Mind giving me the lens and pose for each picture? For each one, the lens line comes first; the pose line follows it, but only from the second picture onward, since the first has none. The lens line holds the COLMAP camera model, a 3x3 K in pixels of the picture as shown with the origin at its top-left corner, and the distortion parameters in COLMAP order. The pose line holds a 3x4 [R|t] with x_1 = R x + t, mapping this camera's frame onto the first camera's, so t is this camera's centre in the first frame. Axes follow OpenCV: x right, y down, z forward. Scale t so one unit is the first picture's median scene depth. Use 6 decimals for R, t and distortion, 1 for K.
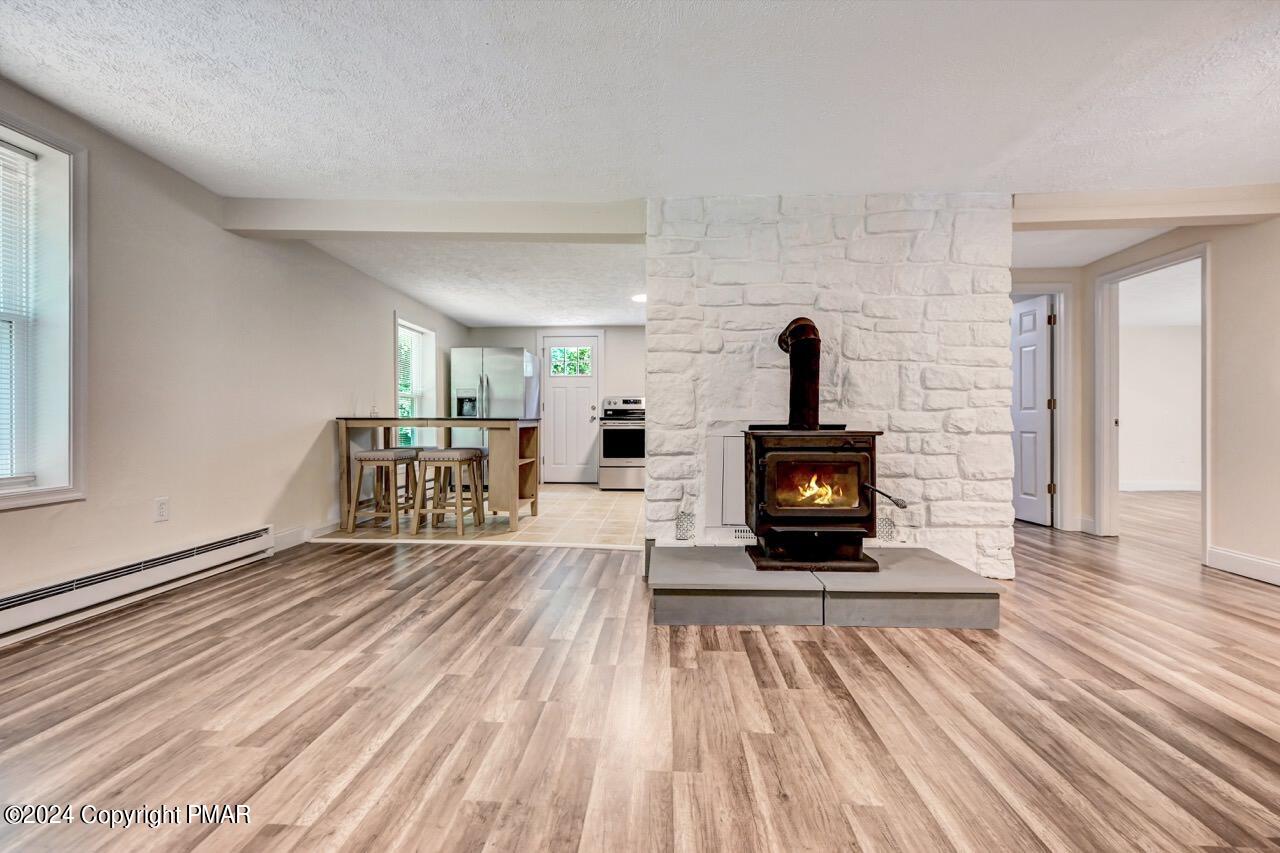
lens RADIAL K [[522.5, 0, 638.7], [0, 522.5, 418.7], [0, 0, 1]] dist [0.001860, 0.000241]
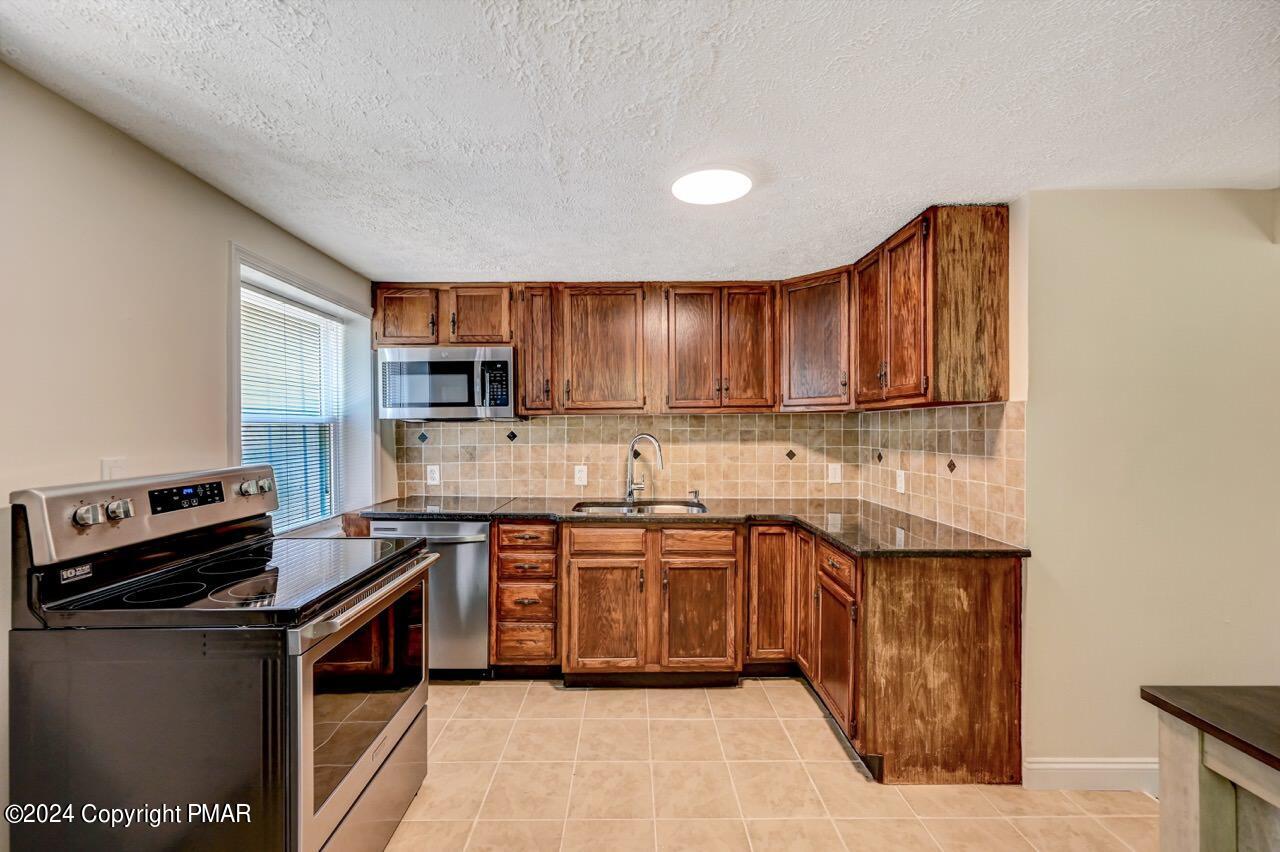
lens RADIAL K [[511.8, 0, 641.6], [0, 511.8, 431.0], [0, 0, 1]] dist [-0.000198, 0.000043]
pose [[-0.069174, -0.009828, 0.997556, -0.544535], [0.003181, 0.999944, 0.010072, -0.139720], [-0.997600, 0.003870, -0.069138, 1.872529]]
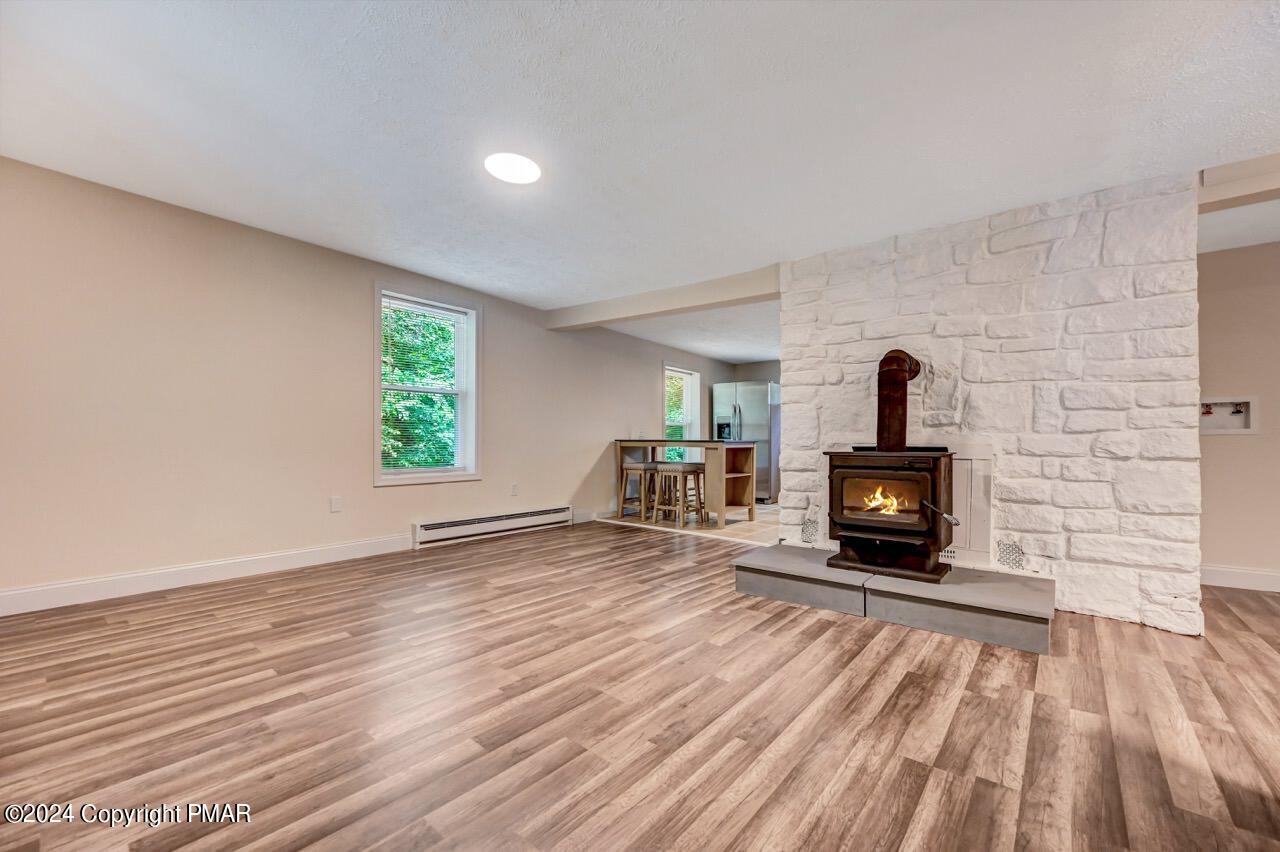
lens RADIAL K [[516.6, 0, 640.0], [0, 516.6, 441.3], [0, 0, 1]] dist [-0.000790, -0.000036]
pose [[0.800398, 0.003403, -0.599459, 0.494770], [-0.003605, 0.999993, 0.000863, 0.000779], [0.599458, 0.001471, 0.800405, -0.179162]]
